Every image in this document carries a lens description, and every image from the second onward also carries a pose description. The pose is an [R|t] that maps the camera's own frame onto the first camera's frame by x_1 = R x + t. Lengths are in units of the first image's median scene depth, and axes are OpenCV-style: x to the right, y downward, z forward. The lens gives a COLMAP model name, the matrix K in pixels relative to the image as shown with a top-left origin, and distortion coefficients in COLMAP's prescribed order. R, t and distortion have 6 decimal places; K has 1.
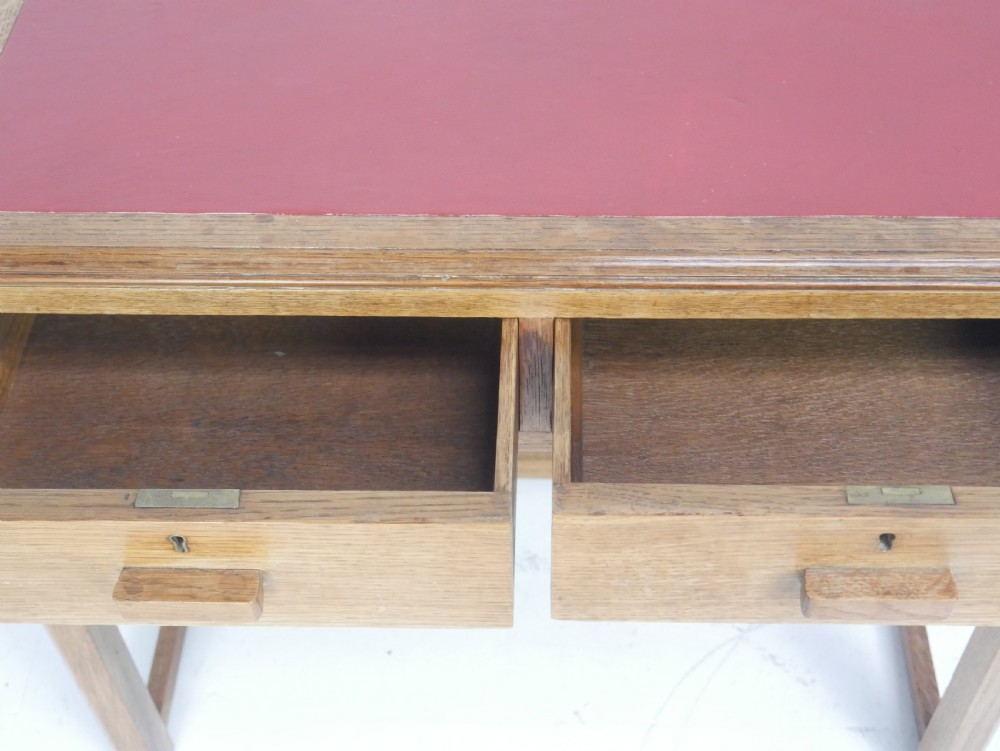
lens RADIAL K [[1342.5, 0, 494.9], [0, 1342.5, 370.6], [0, 0, 1]] dist [0.023960, 0.000000]
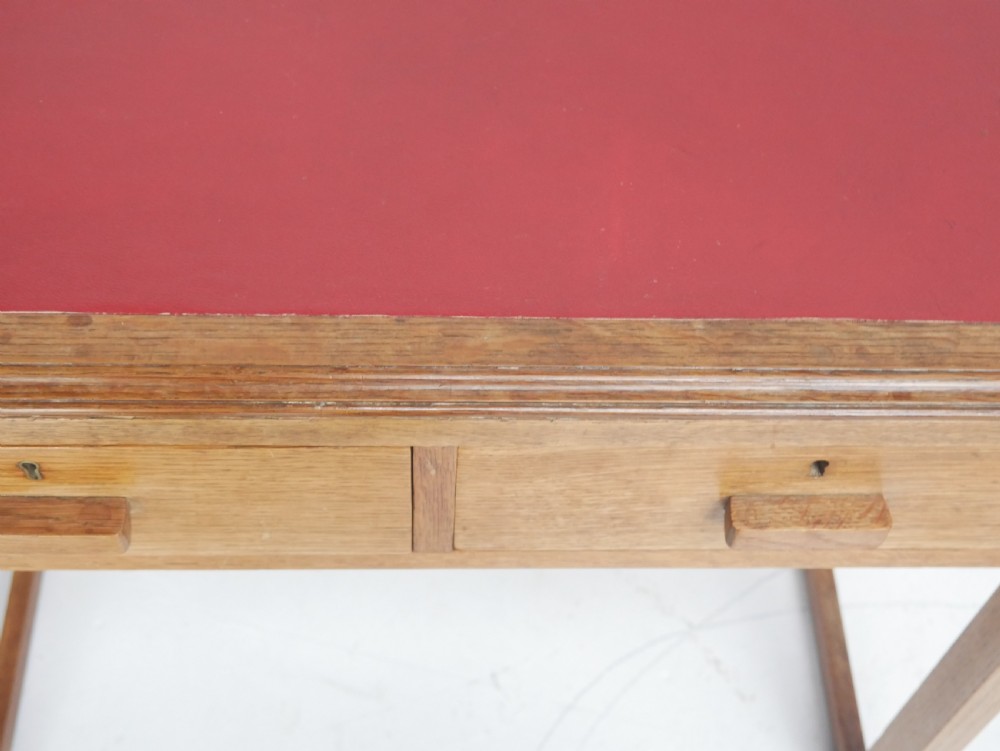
lens RADIAL K [[1342.5, 0, 500.9], [0, 1342.5, 371.4], [0, 0, 1]] dist [0.023960, 0.000000]
pose [[0.995922, -0.004645, 0.090096, -0.001696], [-0.005012, 0.994282, 0.106666, -0.169213], [-0.090076, -0.106683, 0.990205, 0.219151]]
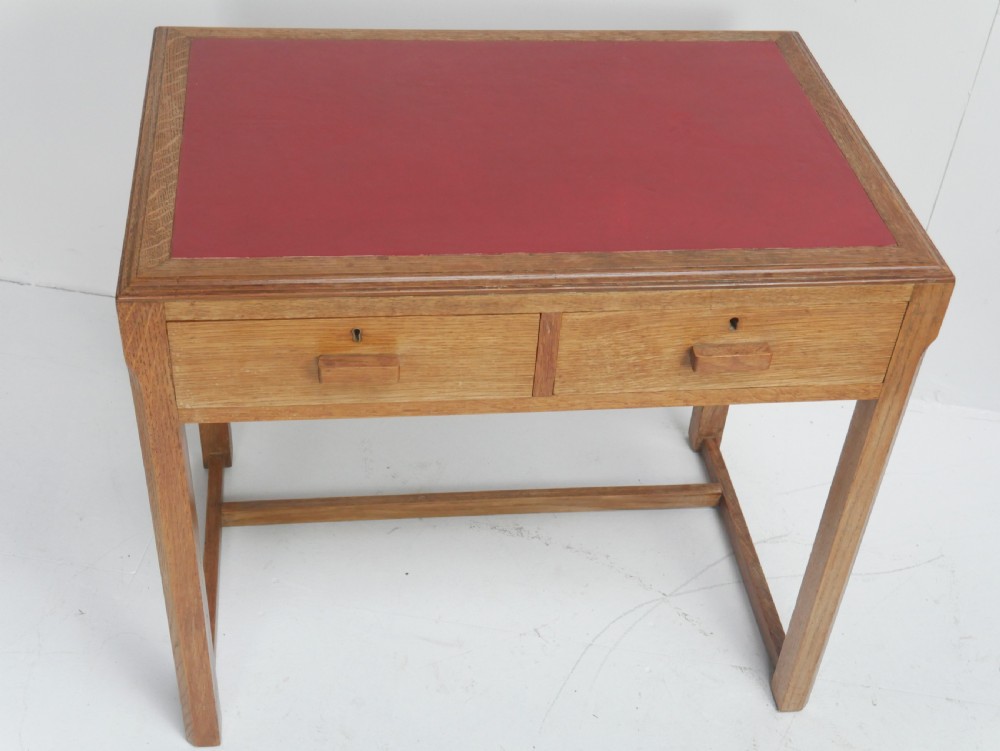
lens RADIAL K [[1342.5, 0, 497.9], [0, 1342.5, 377.8], [0, 0, 1]] dist [0.023960, 0.000000]
pose [[0.985239, -0.034258, 0.167723, -0.315754], [0.059826, 0.986897, -0.149853, 0.284798], [-0.160391, 0.157675, 0.974378, -0.586797]]
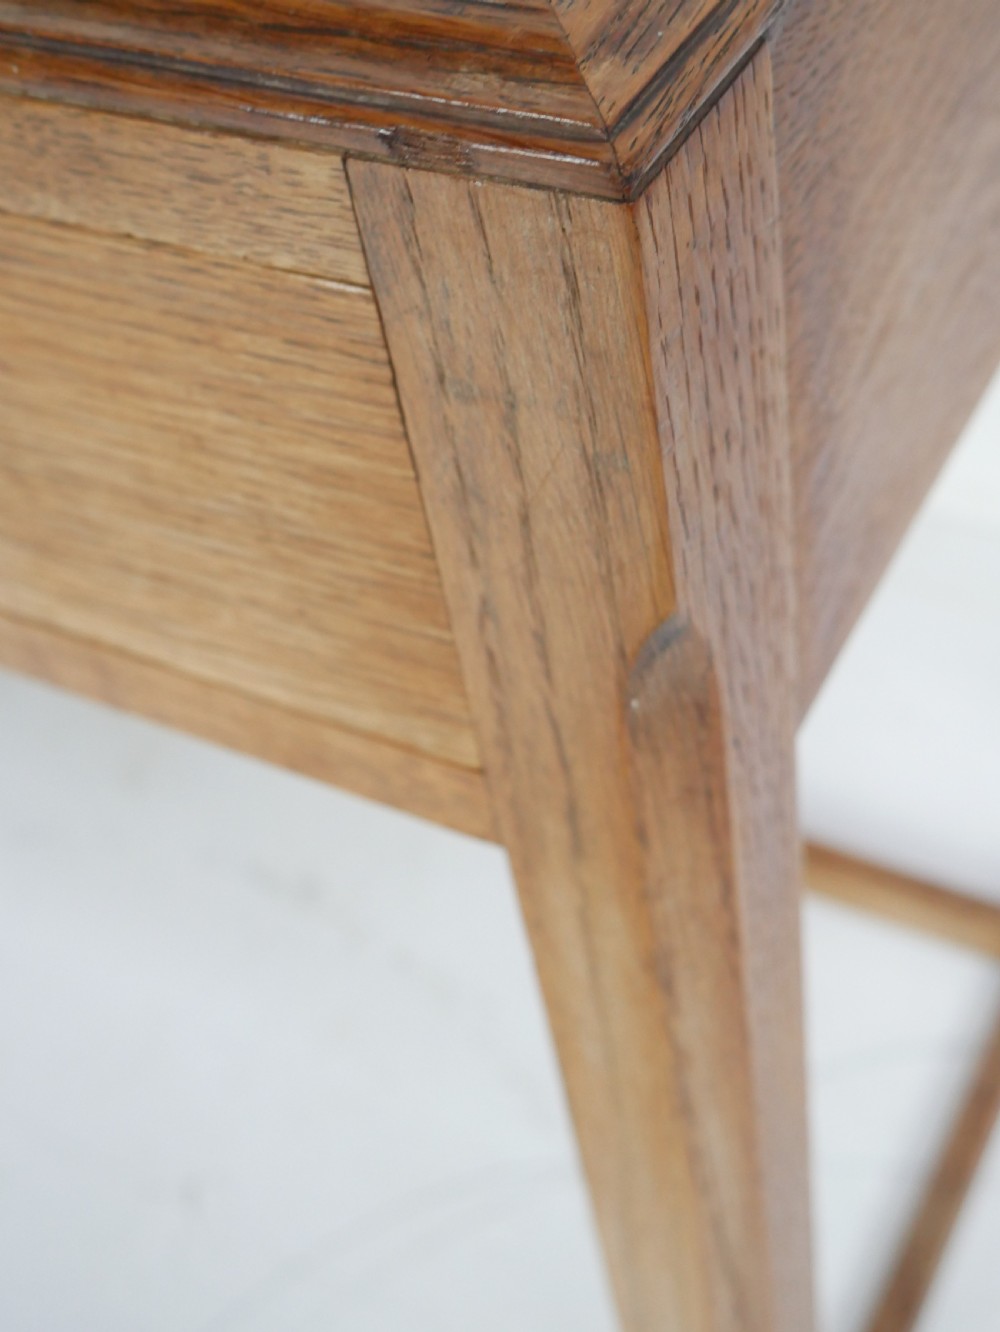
lens RADIAL K [[1788.2, 0, 498.3], [0, 1788.2, 662.5], [0, 0, 1]] dist [0.023960, 0.000000]
pose [[0.880235, 0.267962, -0.391641, 0.662786], [-0.278650, 0.959909, 0.030493, 0.011036], [0.384111, 0.082289, 0.919613, 0.704195]]
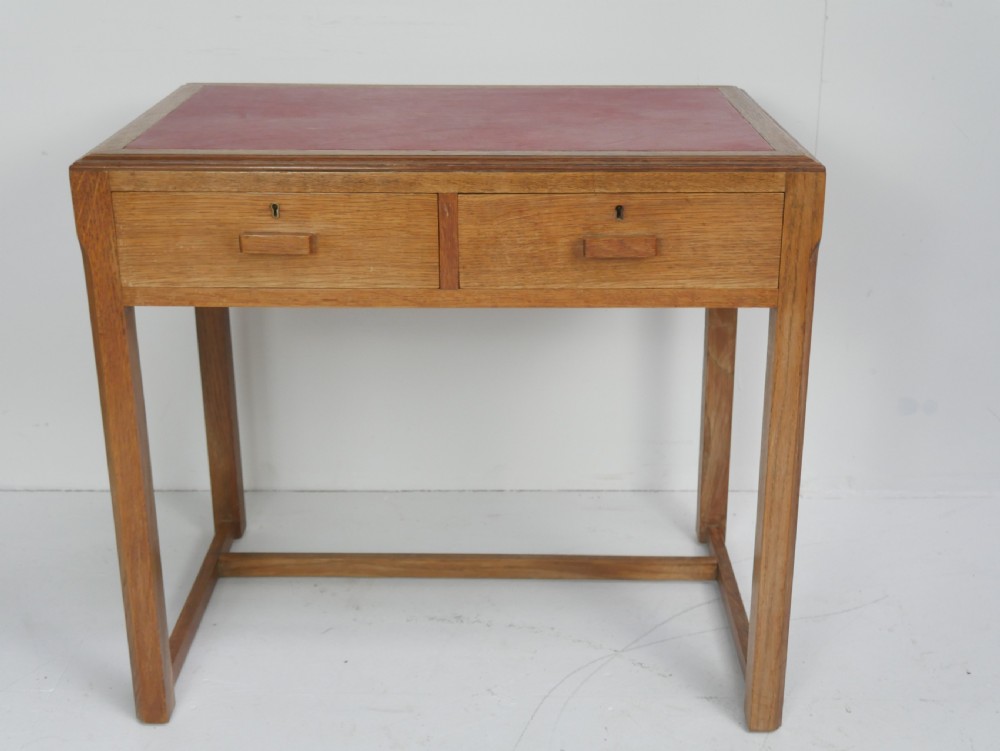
lens RADIAL K [[1342.5, 0, 496.5], [0, 1342.5, 369.7], [0, 0, 1]] dist [0.023960, 0.000000]
pose [[0.999586, 0.012000, 0.026143, 0.052474], [0.002255, 0.873344, -0.487099, 1.076689], [-0.028677, 0.486957, 0.872955, -0.494822]]
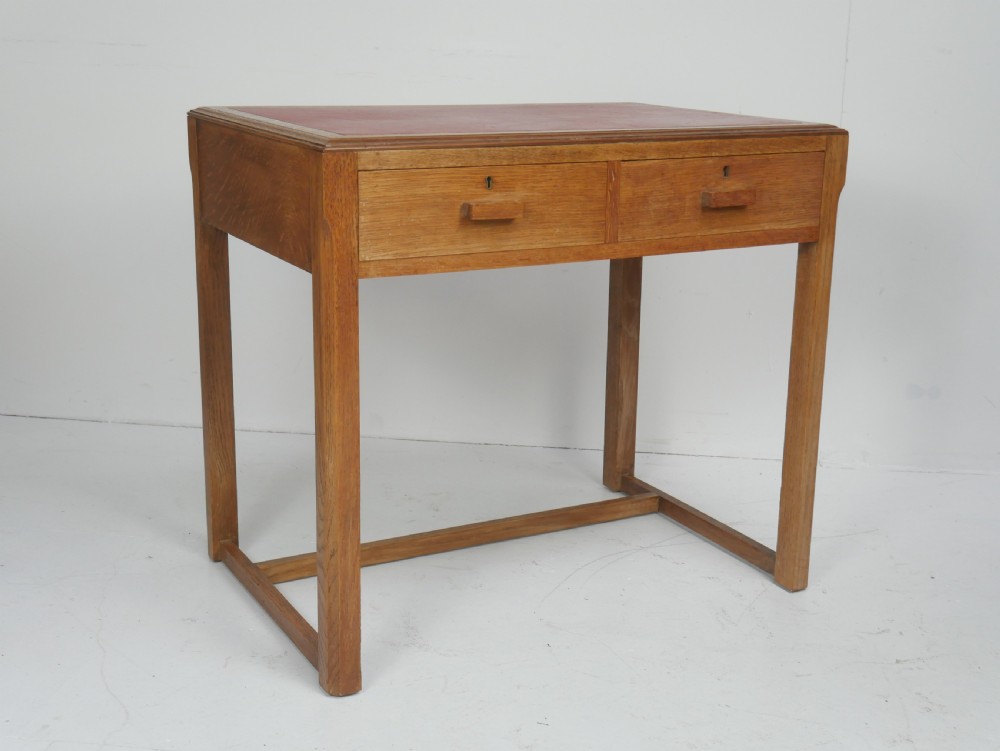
lens RADIAL K [[1342.5, 0, 493.7], [0, 1342.5, 379.9], [0, 0, 1]] dist [0.023960, 0.000000]
pose [[0.861753, -0.098776, 0.497620, -1.297628], [0.360890, 0.808737, -0.464438, 1.227064], [-0.356568, 0.579817, 0.732579, -0.354407]]
